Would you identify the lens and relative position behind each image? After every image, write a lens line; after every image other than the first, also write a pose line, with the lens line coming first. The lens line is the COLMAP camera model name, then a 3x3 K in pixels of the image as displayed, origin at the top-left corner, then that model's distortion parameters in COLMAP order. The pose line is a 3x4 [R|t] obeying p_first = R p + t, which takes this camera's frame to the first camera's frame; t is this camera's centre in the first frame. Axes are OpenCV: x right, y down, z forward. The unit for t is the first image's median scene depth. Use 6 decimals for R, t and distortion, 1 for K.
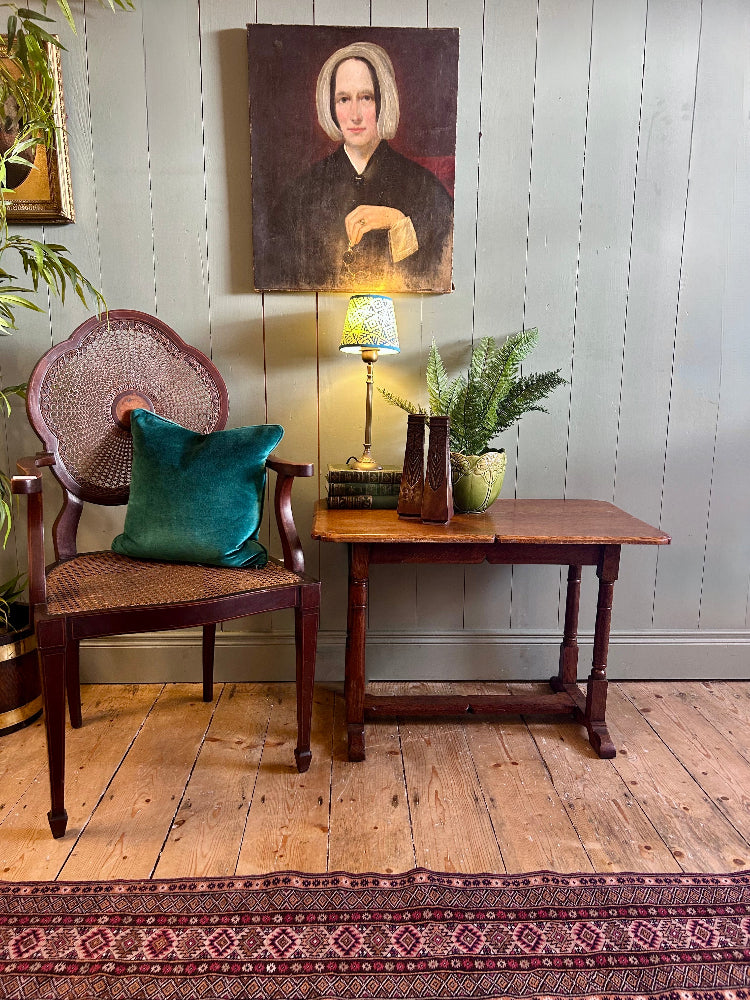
lens RADIAL K [[761.9, 0, 378.8], [0, 761.9, 501.3], [0, 0, 1]] dist [0.035412, -0.041473]
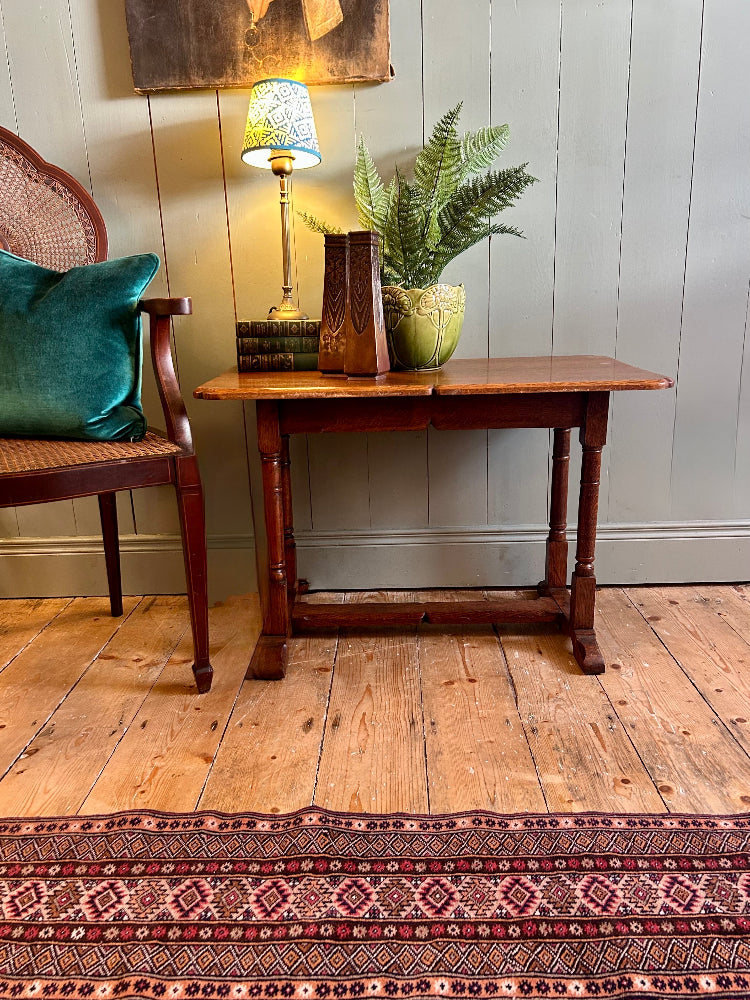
lens RADIAL K [[805.5, 0, 369.5], [0, 805.5, 510.5], [0, 0, 1]] dist [0.046522, -0.059599]
pose [[0.996903, -0.024661, -0.074681, 0.135369], [0.031244, 0.995603, 0.088314, 0.088470], [0.072174, -0.090374, 0.993289, 0.175029]]
